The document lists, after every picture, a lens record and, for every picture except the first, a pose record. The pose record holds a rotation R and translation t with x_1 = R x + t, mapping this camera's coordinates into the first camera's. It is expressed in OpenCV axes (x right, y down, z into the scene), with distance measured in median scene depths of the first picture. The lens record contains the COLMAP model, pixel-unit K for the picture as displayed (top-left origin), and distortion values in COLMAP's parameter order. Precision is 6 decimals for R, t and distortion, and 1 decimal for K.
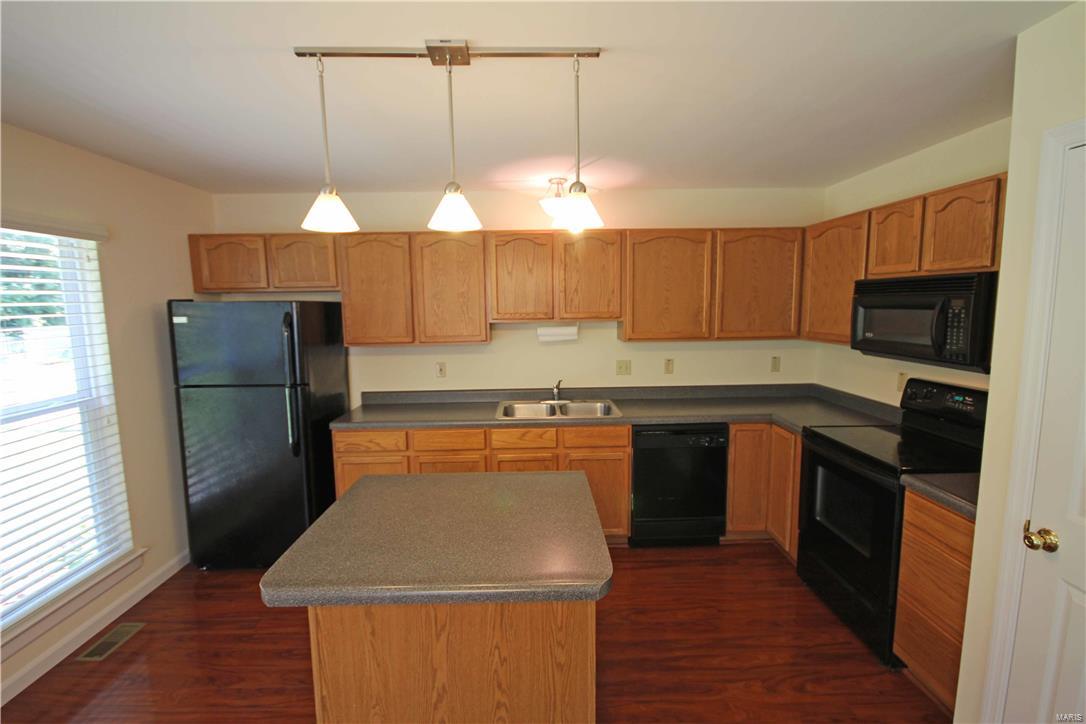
lens RADIAL K [[503.8, 0, 540.6], [0, 503.8, 362.9], [0, 0, 1]] dist [-0.000372, 0.000048]
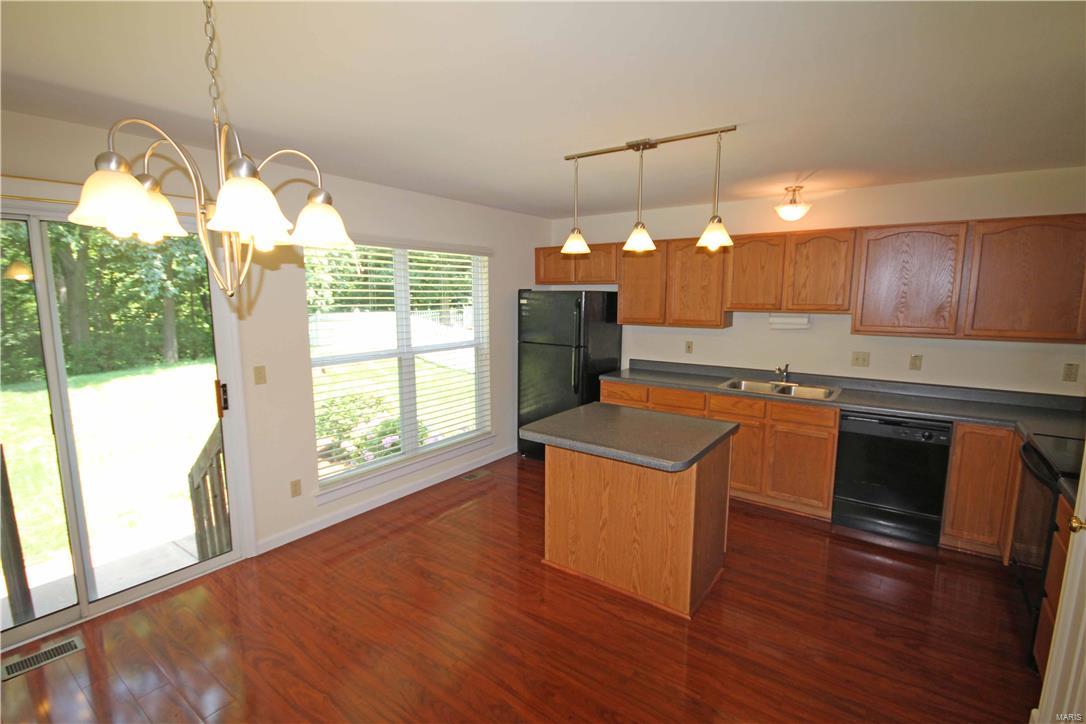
lens RADIAL K [[503.8, 0, 540.6], [0, 503.8, 362.9], [0, 0, 1]] dist [-0.000372, 0.000048]
pose [[0.794408, 0.099209, -0.599227, 0.318656], [-0.084202, 0.995032, 0.053111, 0.020960], [0.601519, 0.008265, 0.798816, -0.268682]]
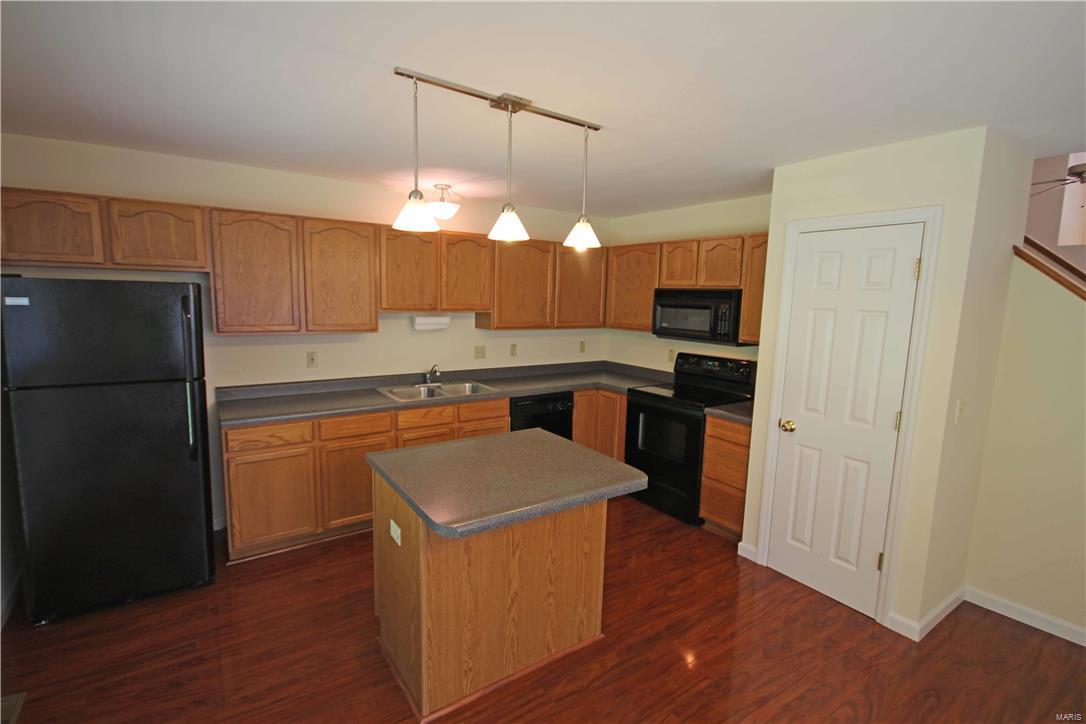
lens RADIAL K [[503.8, 0, 540.6], [0, 503.8, 362.9], [0, 0, 1]] dist [-0.000372, 0.000048]
pose [[0.834596, -0.036971, 0.549621, -0.436943], [0.027255, 0.999295, 0.025833, 0.008963], [-0.550188, -0.006580, 0.835015, -0.063897]]
